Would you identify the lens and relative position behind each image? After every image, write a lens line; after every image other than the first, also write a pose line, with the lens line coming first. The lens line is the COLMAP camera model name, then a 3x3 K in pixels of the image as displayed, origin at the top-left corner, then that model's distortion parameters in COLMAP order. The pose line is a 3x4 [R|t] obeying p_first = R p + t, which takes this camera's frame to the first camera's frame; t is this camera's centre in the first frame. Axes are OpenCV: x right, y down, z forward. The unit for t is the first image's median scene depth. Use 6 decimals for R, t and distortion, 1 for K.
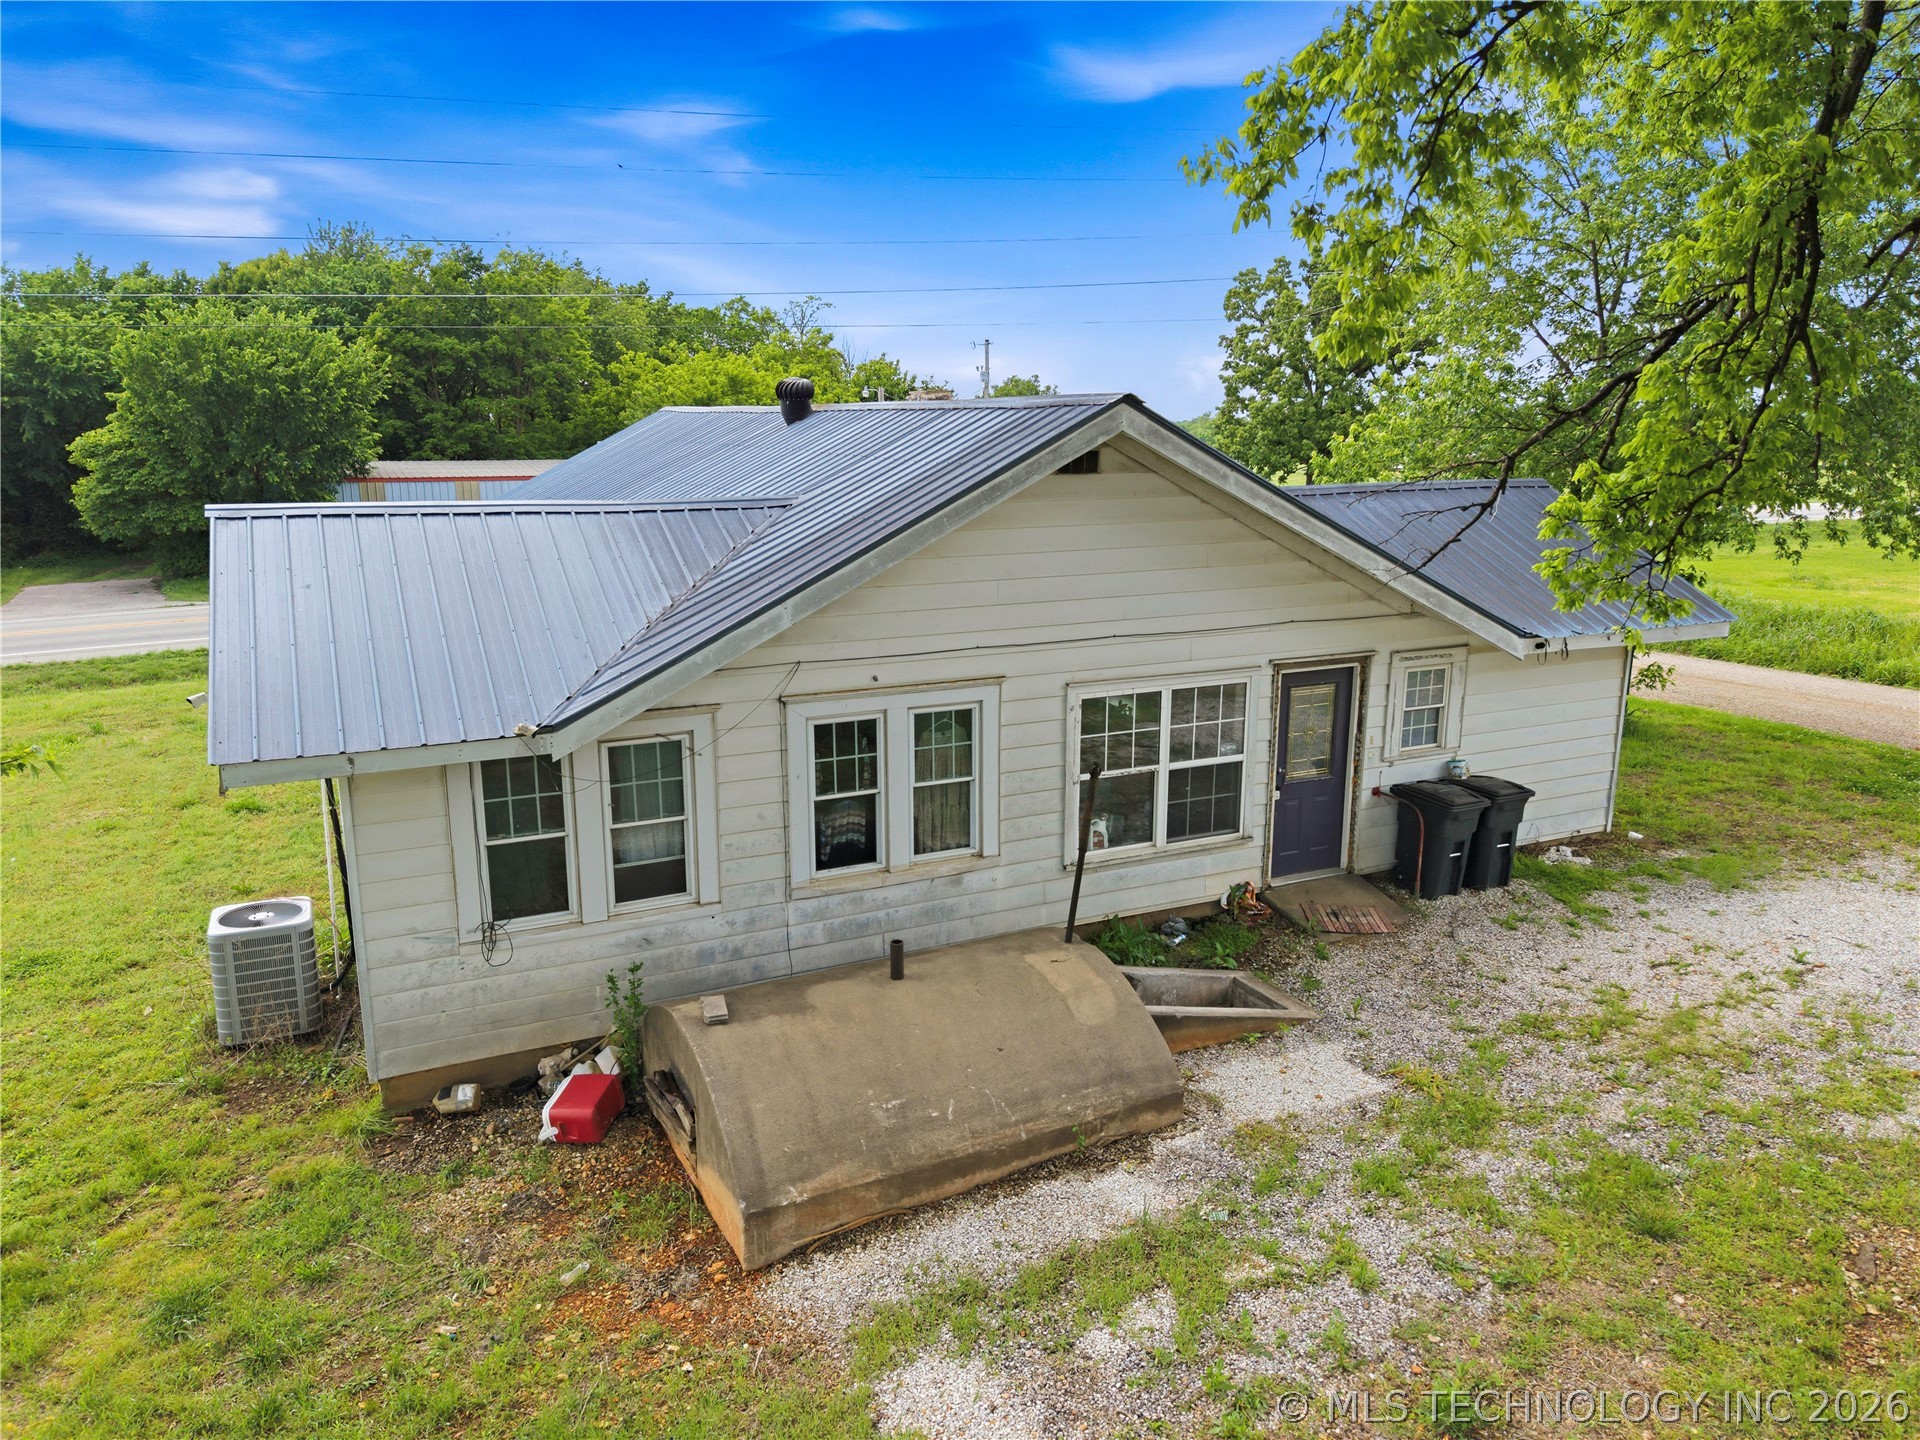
lens RADIAL K [[1296.3, 0, 960.0], [0, 1296.3, 720.0], [0, 0, 1]] dist [0.017314, -0.007049]
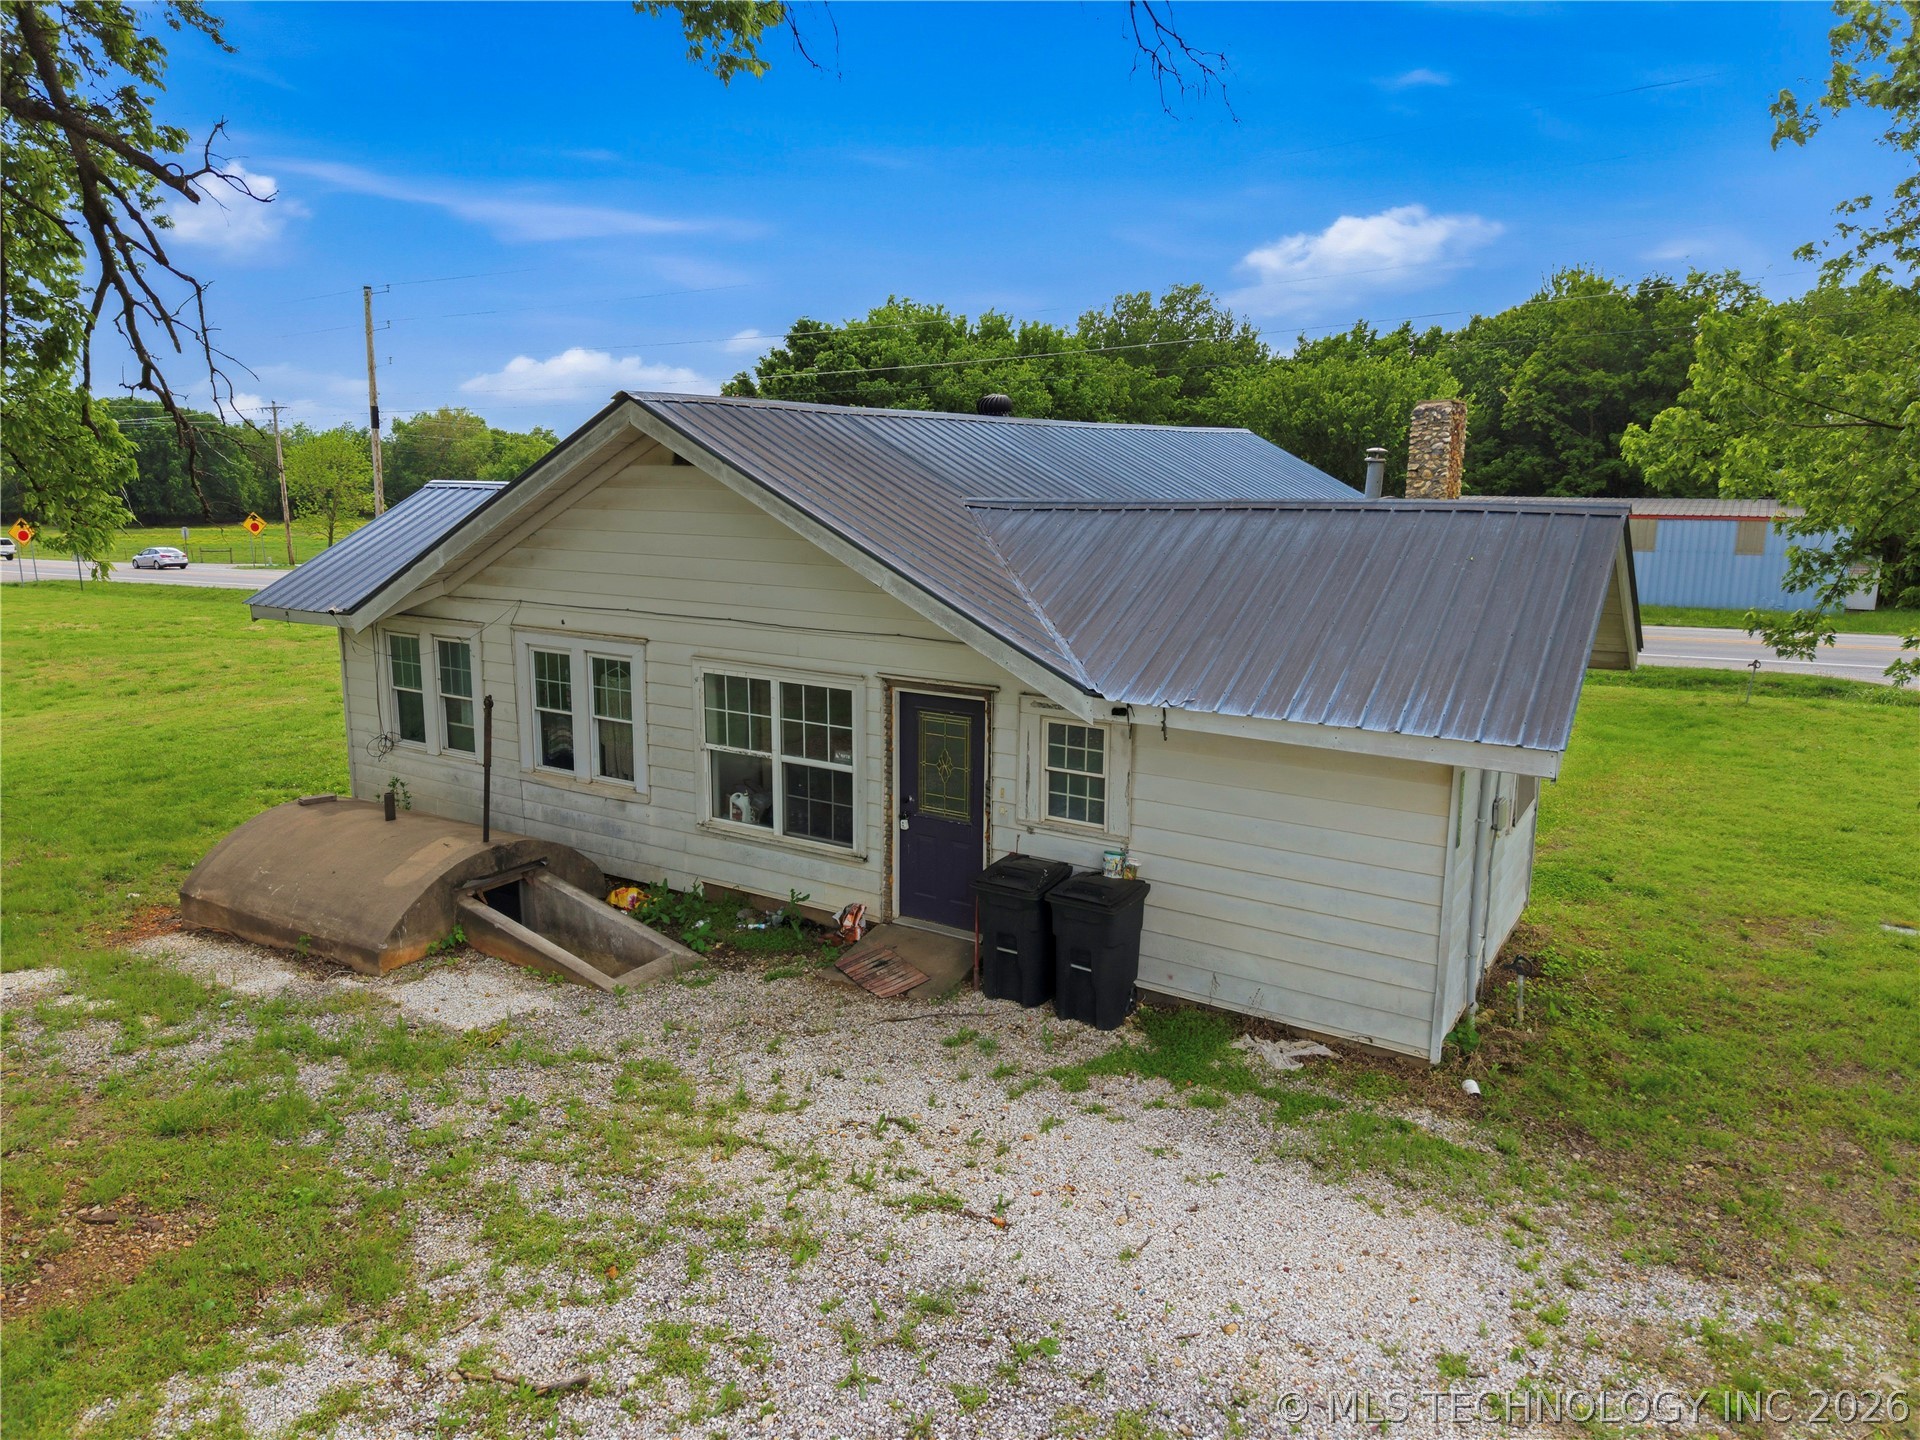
lens RADIAL K [[1296.3, 0, 960.0], [0, 1296.3, 720.0], [0, 0, 1]] dist [0.017314, -0.007049]
pose [[0.521687, 0.165542, -0.836922, 1.098860], [-0.193760, 0.978349, 0.072738, -0.095887], [0.830843, 0.124216, 0.542467, 0.573256]]
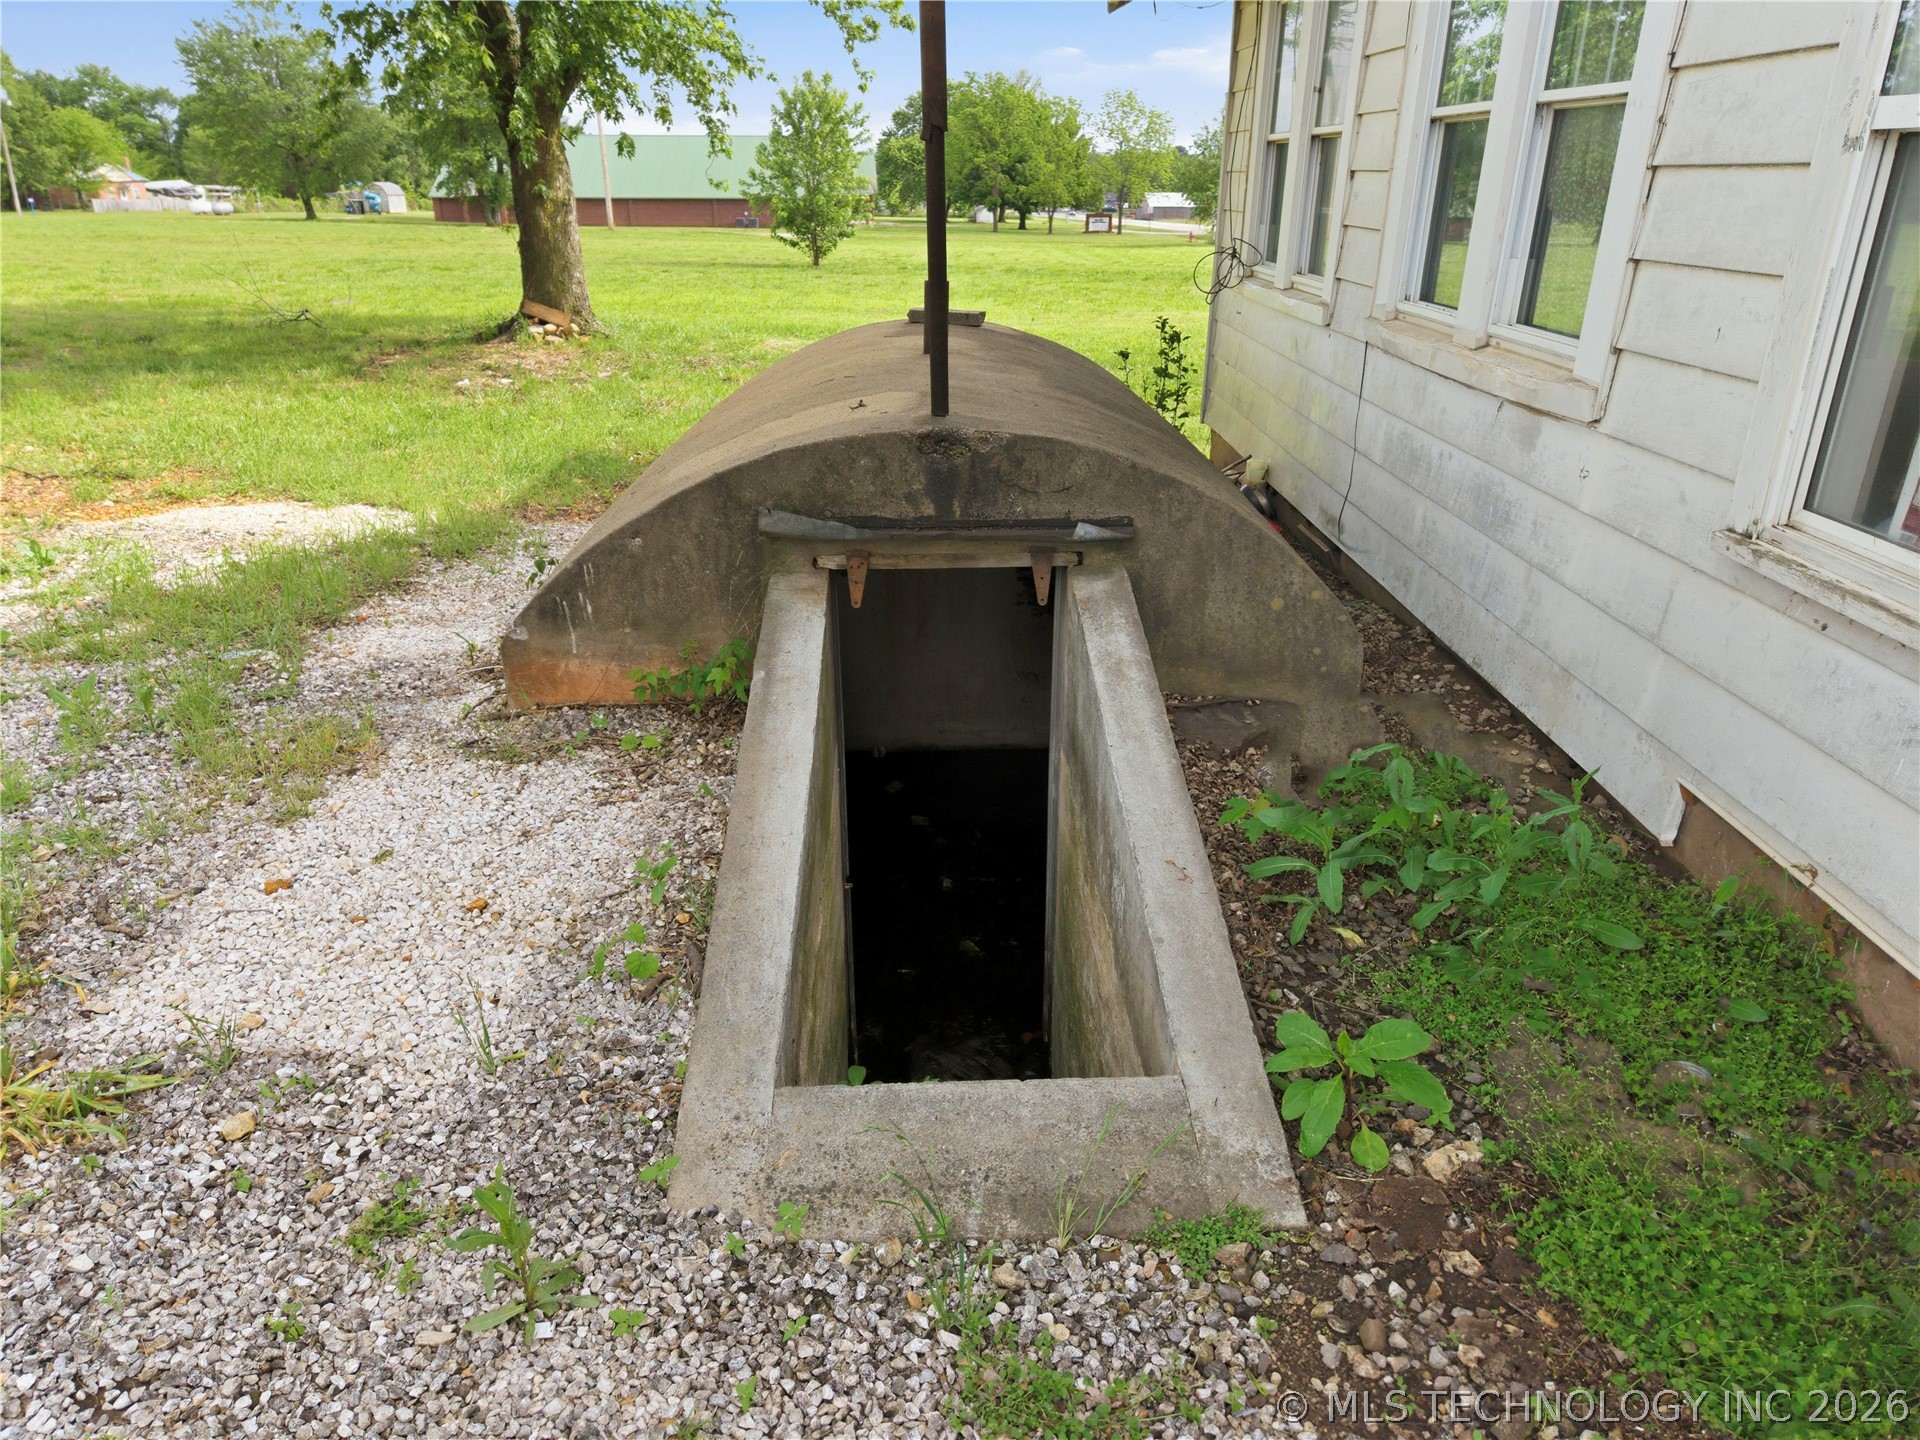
lens RADIAL K [[1296.3, 0, 960.0], [0, 1296.3, 720.0], [0, 0, 1]] dist [0.017314, -0.007049]
pose [[-0.429311, 0.343877, -0.835129, 0.354339], [-0.206145, 0.862959, 0.461309, 0.061198], [0.879316, 0.370203, -0.299590, 0.952129]]
